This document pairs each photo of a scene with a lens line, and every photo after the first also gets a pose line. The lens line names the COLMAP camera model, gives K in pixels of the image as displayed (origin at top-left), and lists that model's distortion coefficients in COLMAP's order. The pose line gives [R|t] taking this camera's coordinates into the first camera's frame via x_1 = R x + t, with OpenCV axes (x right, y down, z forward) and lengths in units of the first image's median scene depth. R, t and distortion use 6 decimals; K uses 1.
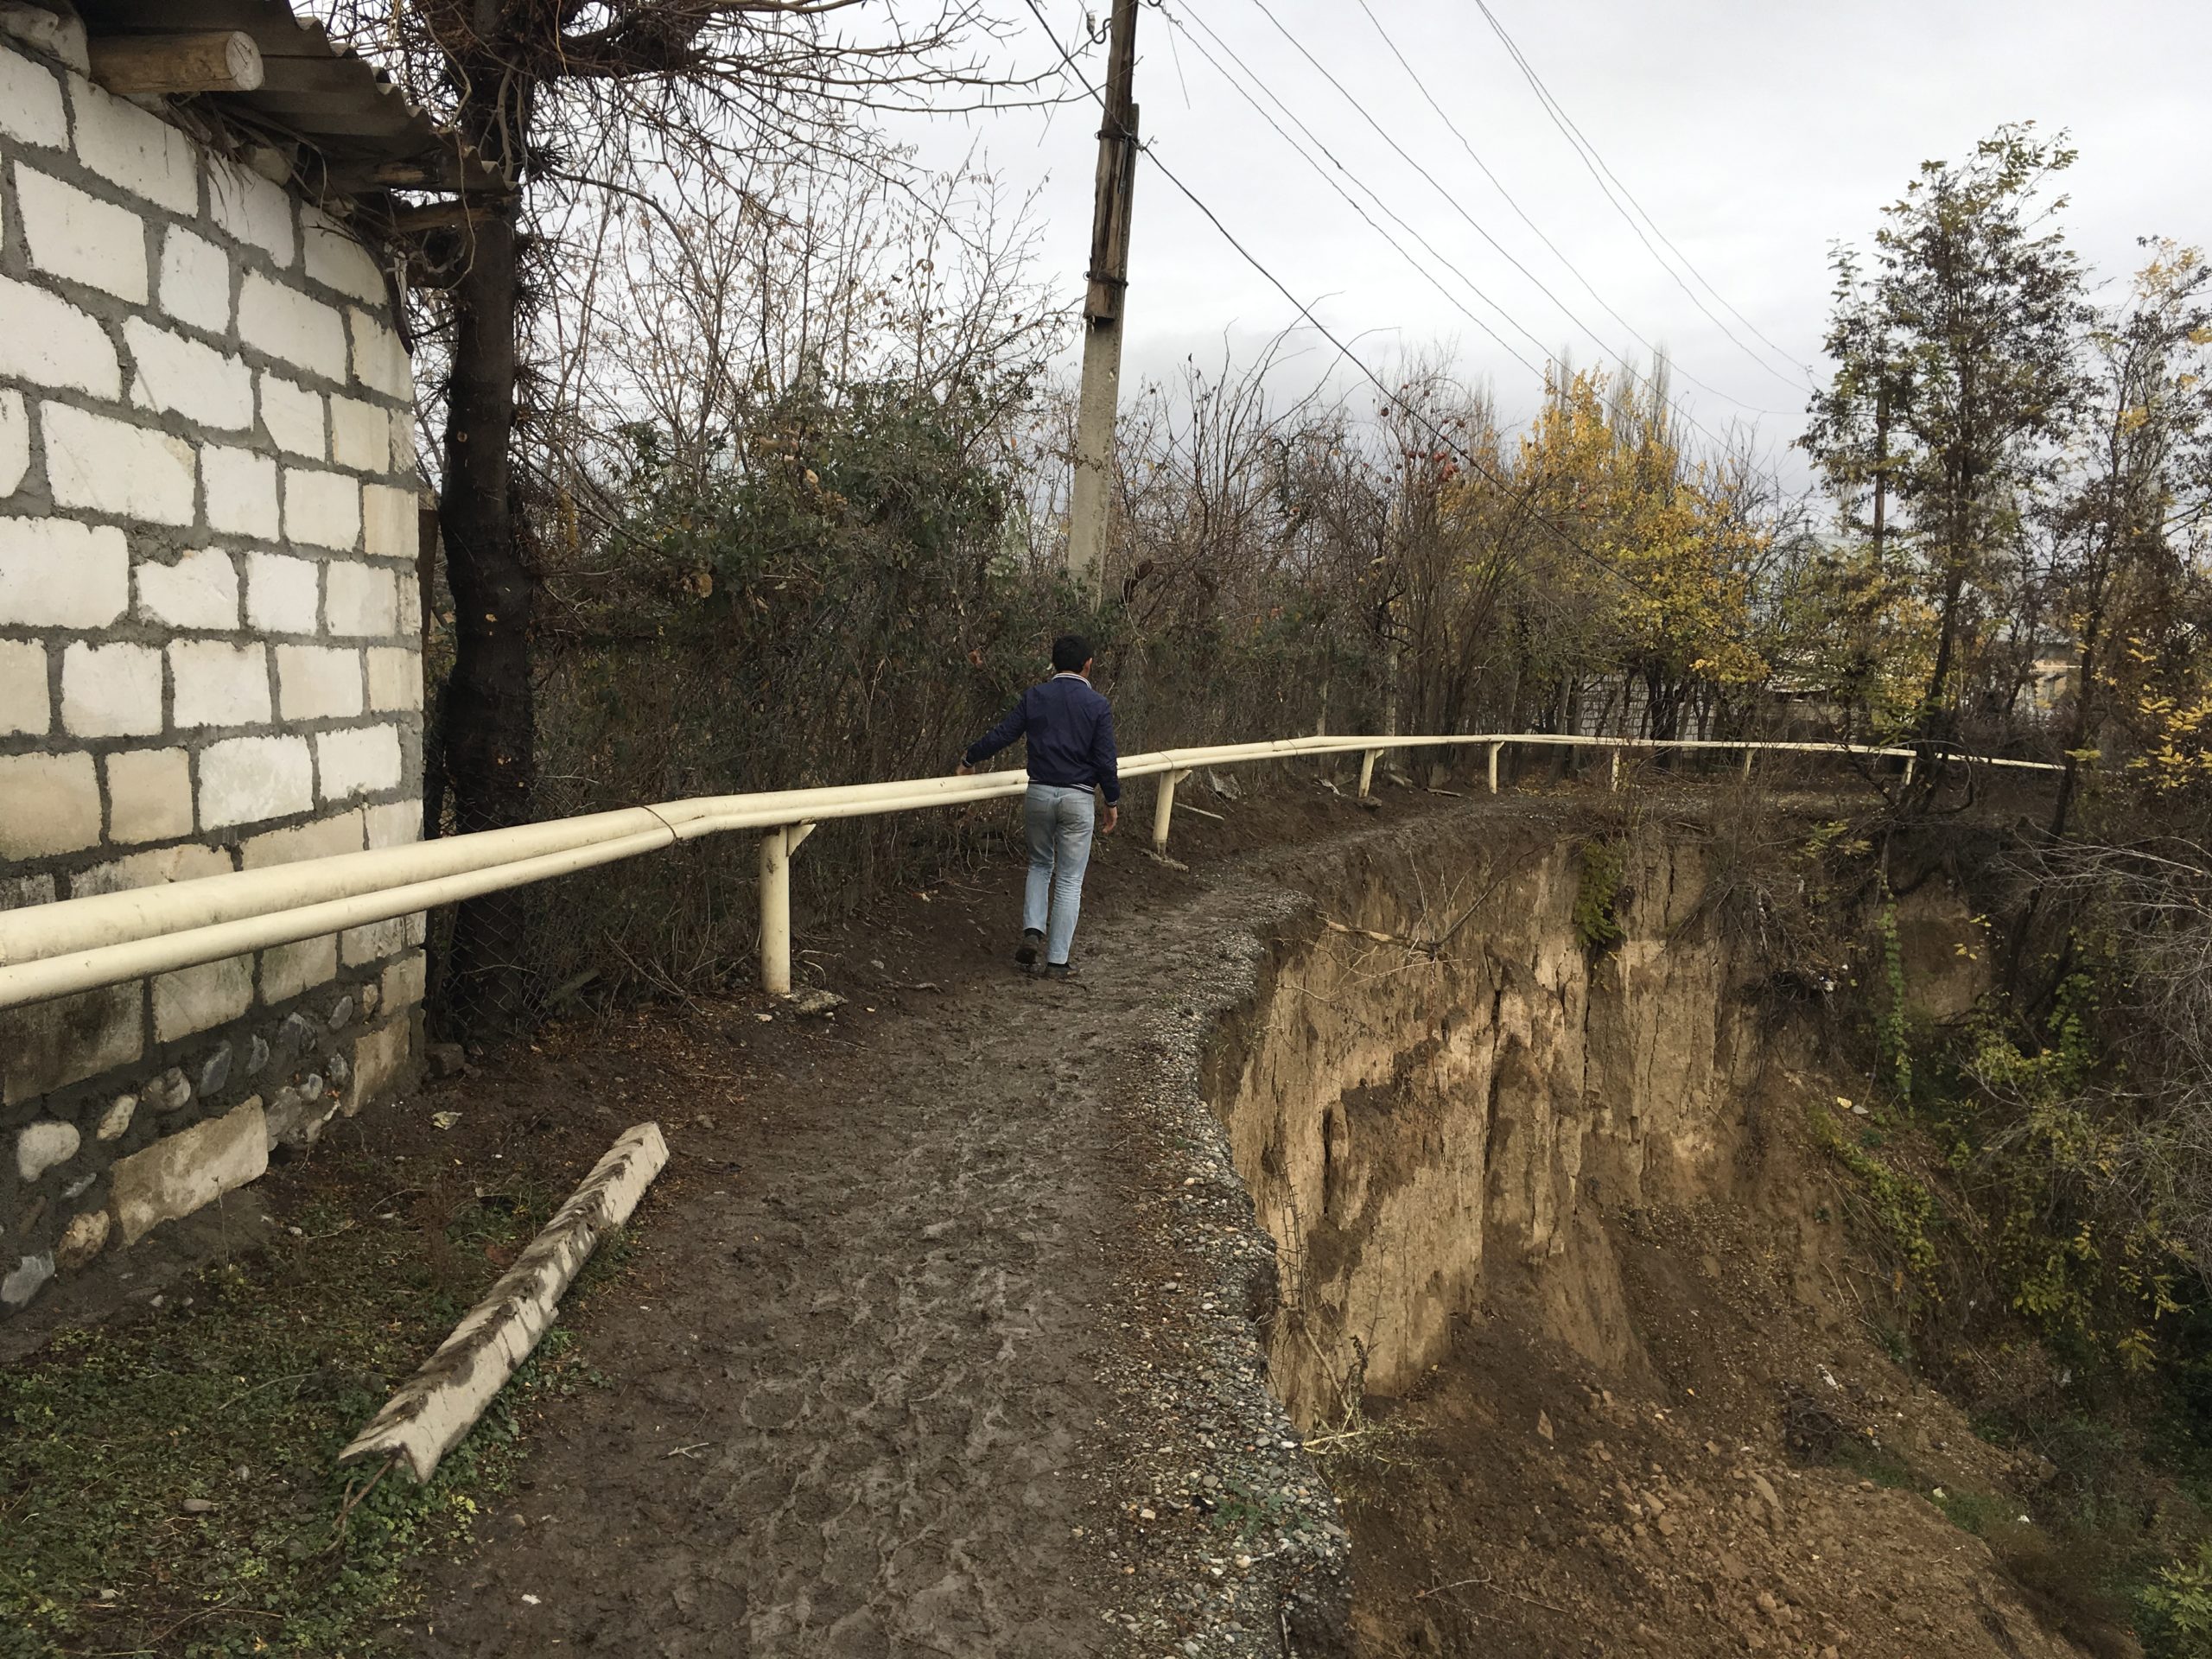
lens RADIAL K [[1882.9, 0, 1111.0], [0, 1882.9, 828.5], [0, 0, 1]] dist [0.084775, -0.125806]
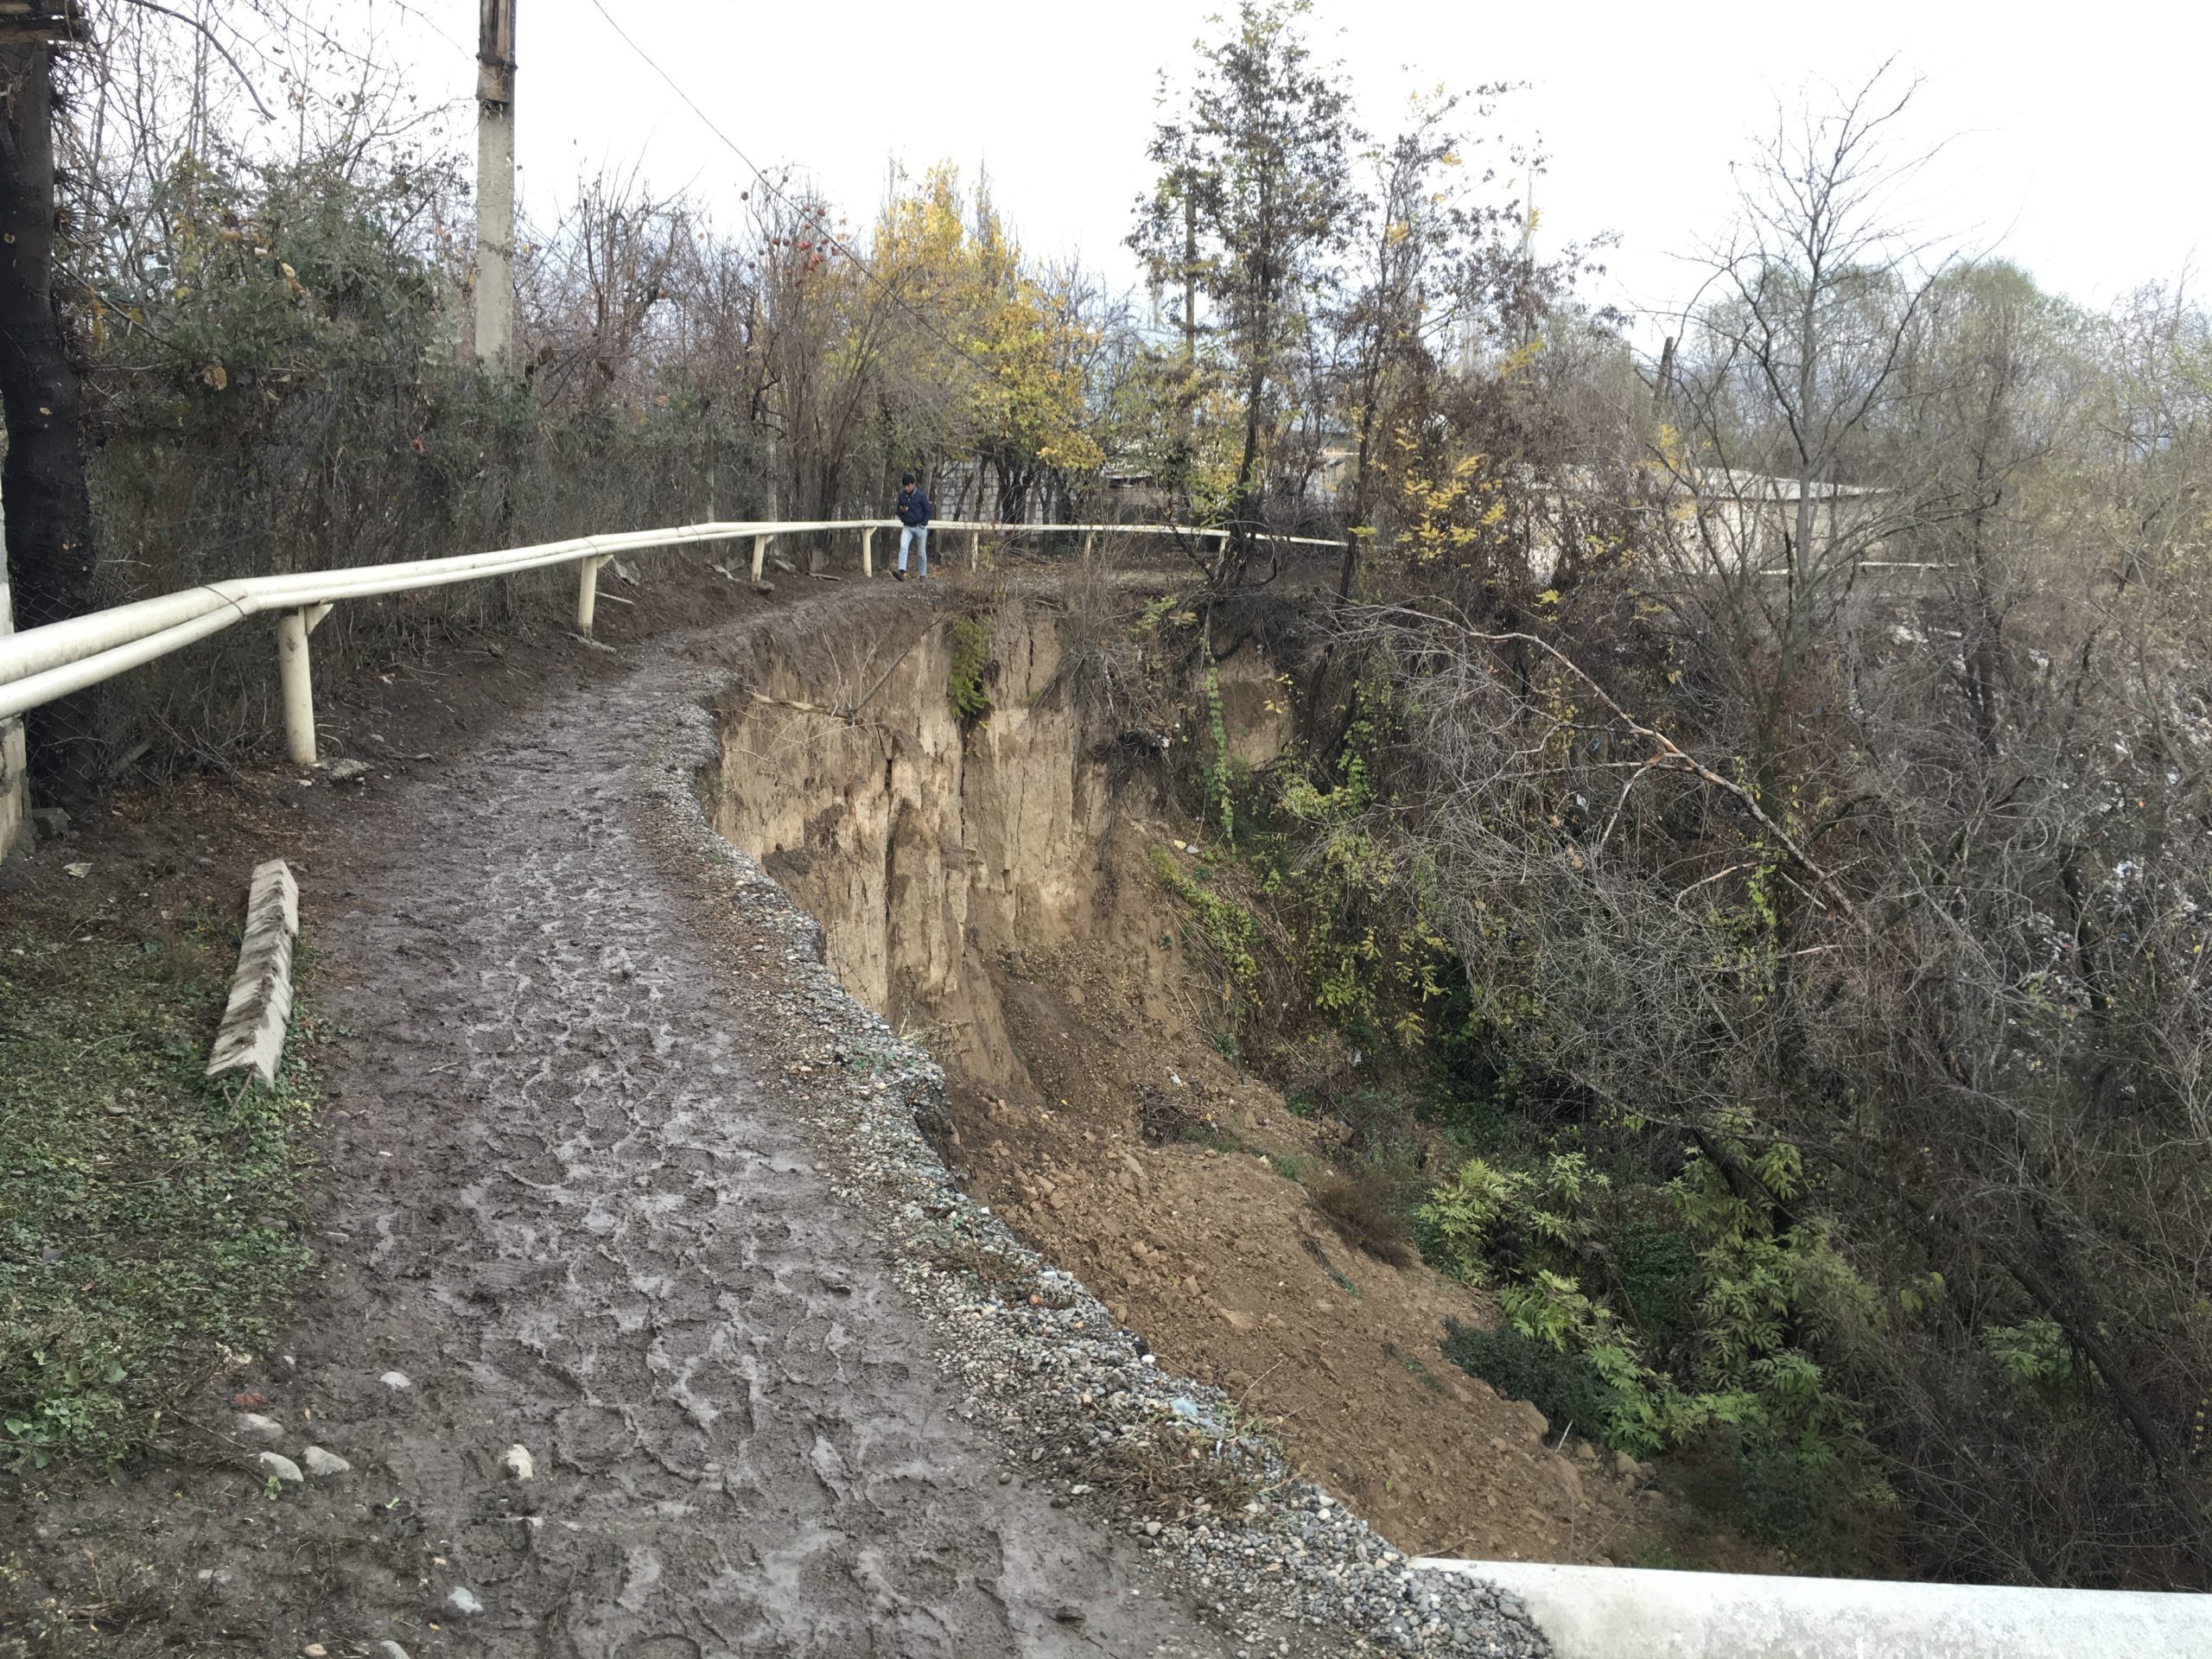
lens RADIAL K [[1882.9, 0, 1109.7], [0, 1882.9, 829.6], [0, 0, 1]] dist [0.084775, -0.125806]
pose [[0.942024, -0.068361, 0.328508, -0.030466], [0.031607, 0.992752, 0.115953, 0.003958], [-0.334054, -0.098847, 0.937356, -0.052682]]
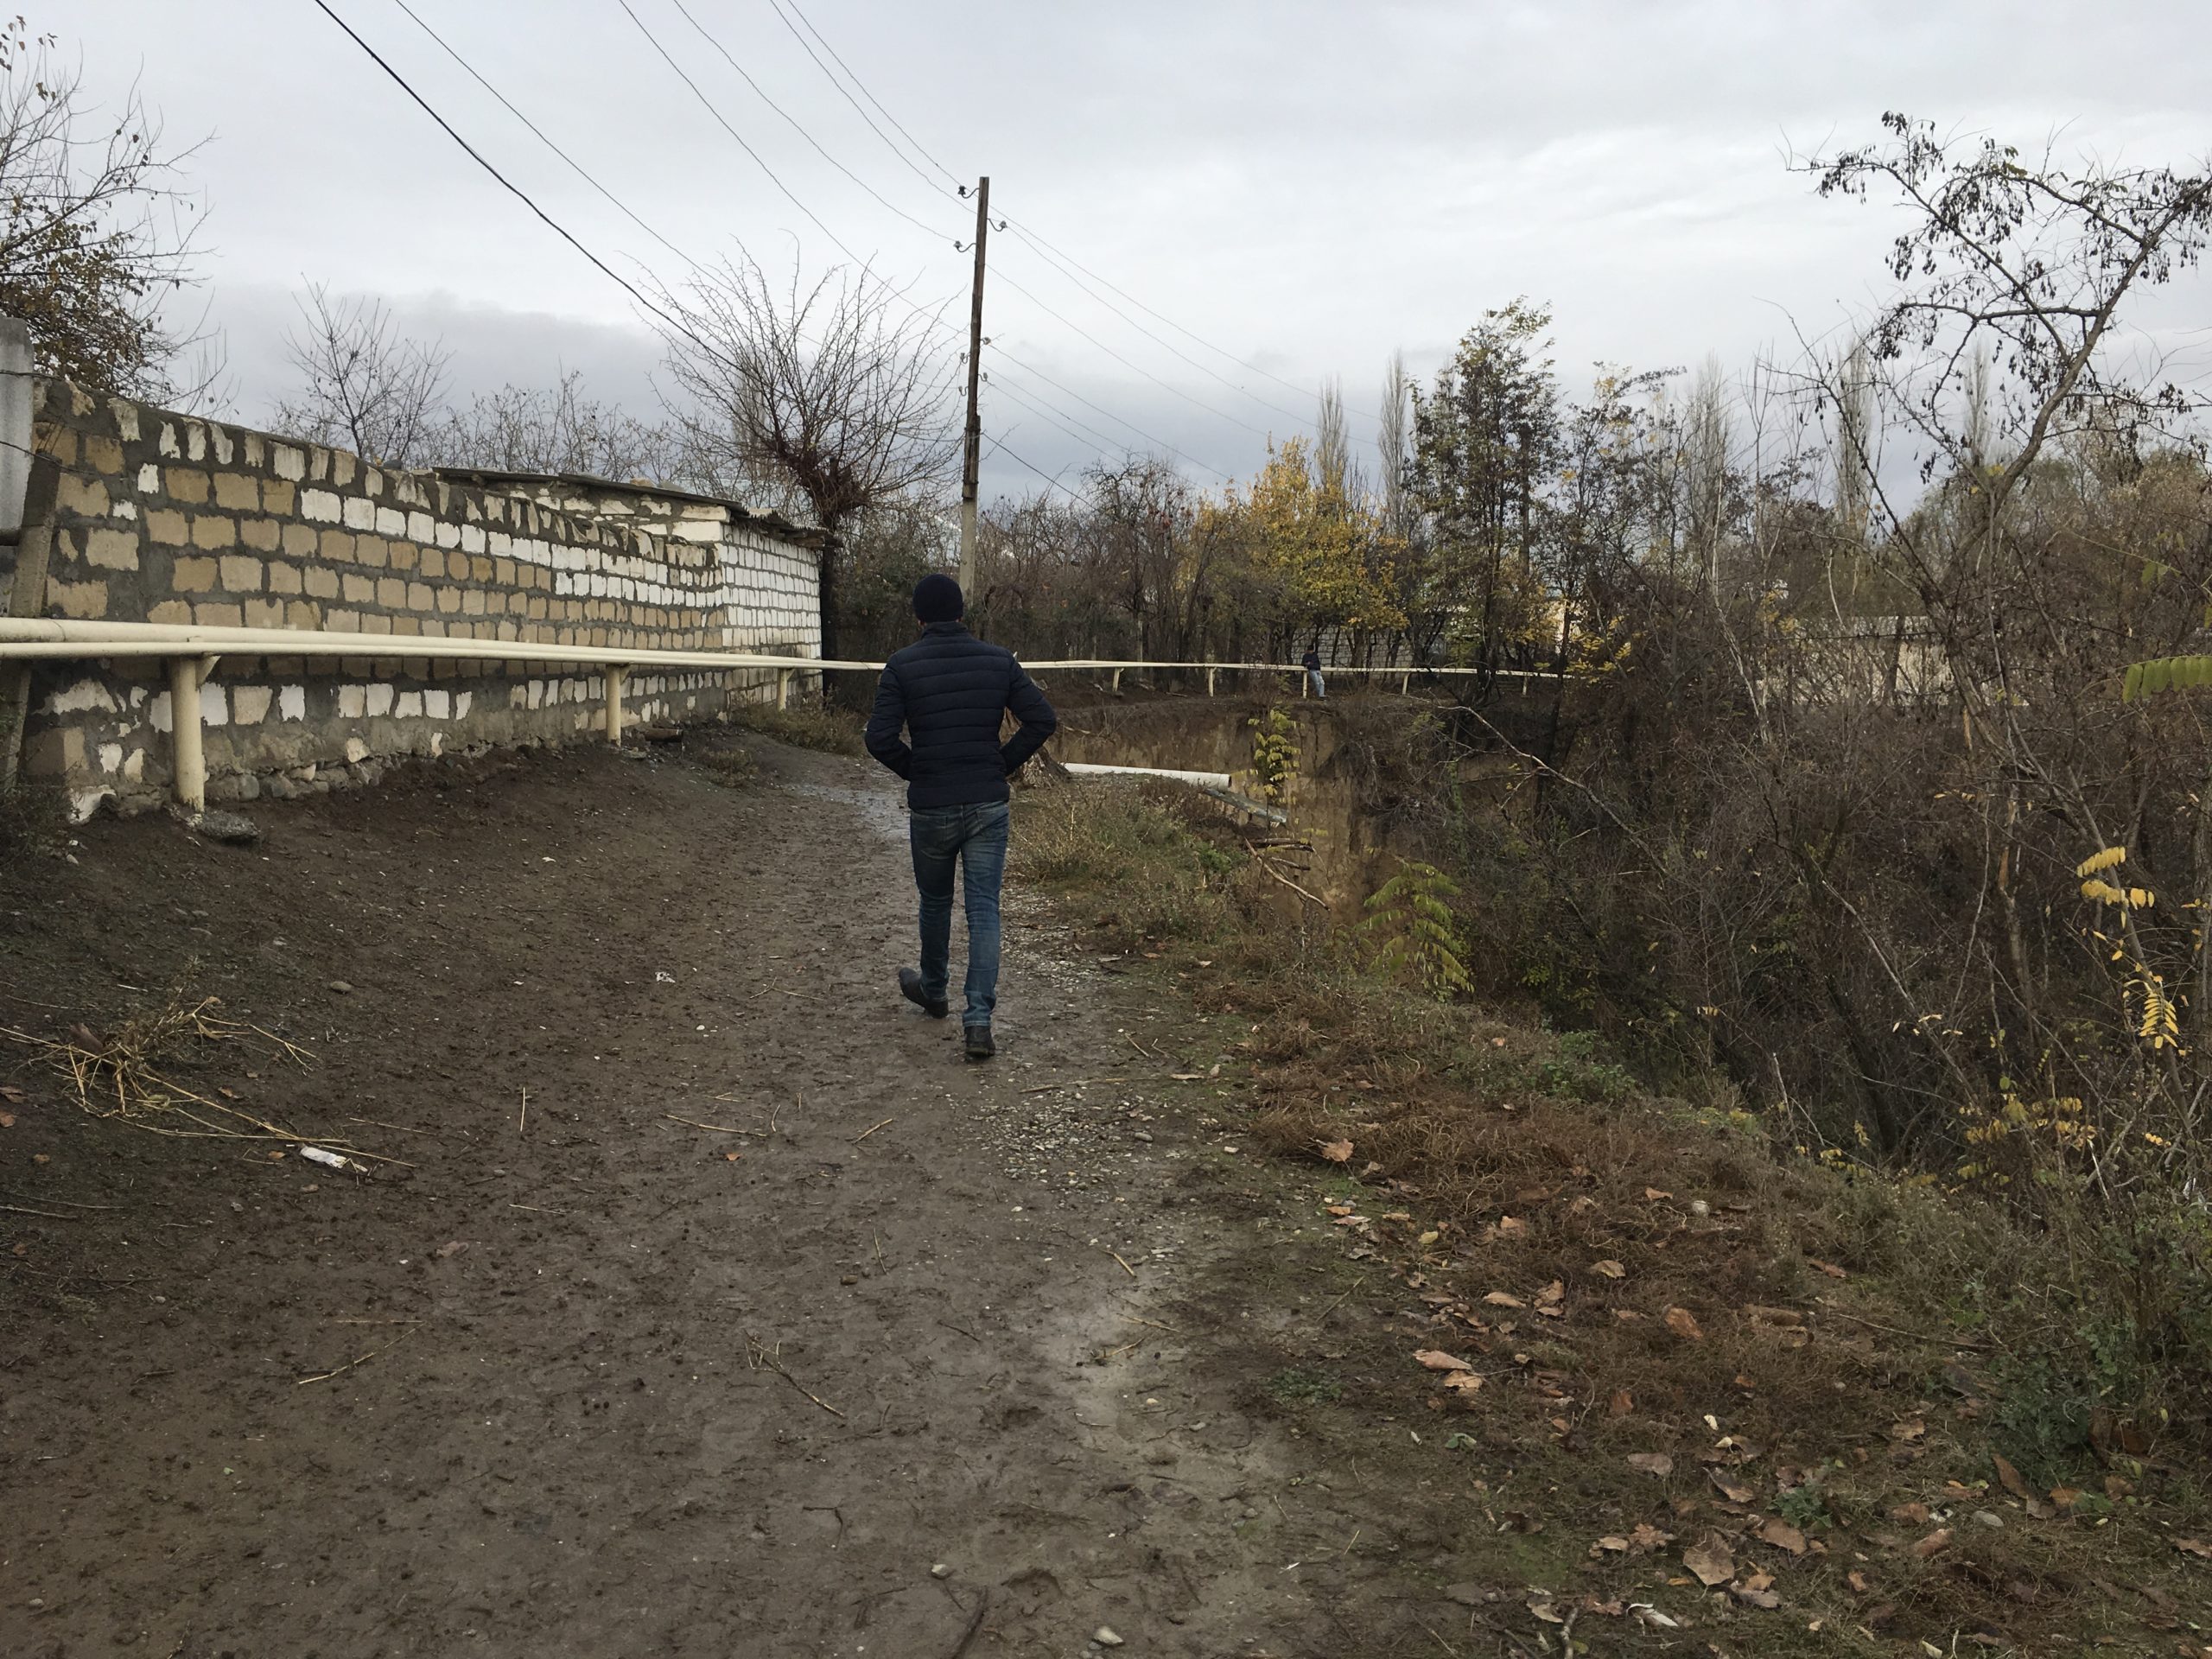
lens RADIAL K [[1882.9, 0, 1109.9], [0, 1882.9, 826.4], [0, 0, 1]] dist [0.084775, -0.125806]
pose [[0.998932, -0.030595, 0.034627, 0.046582], [0.029989, 0.999390, 0.017871, 0.079271], [-0.035153, -0.016814, 0.999241, -0.884106]]
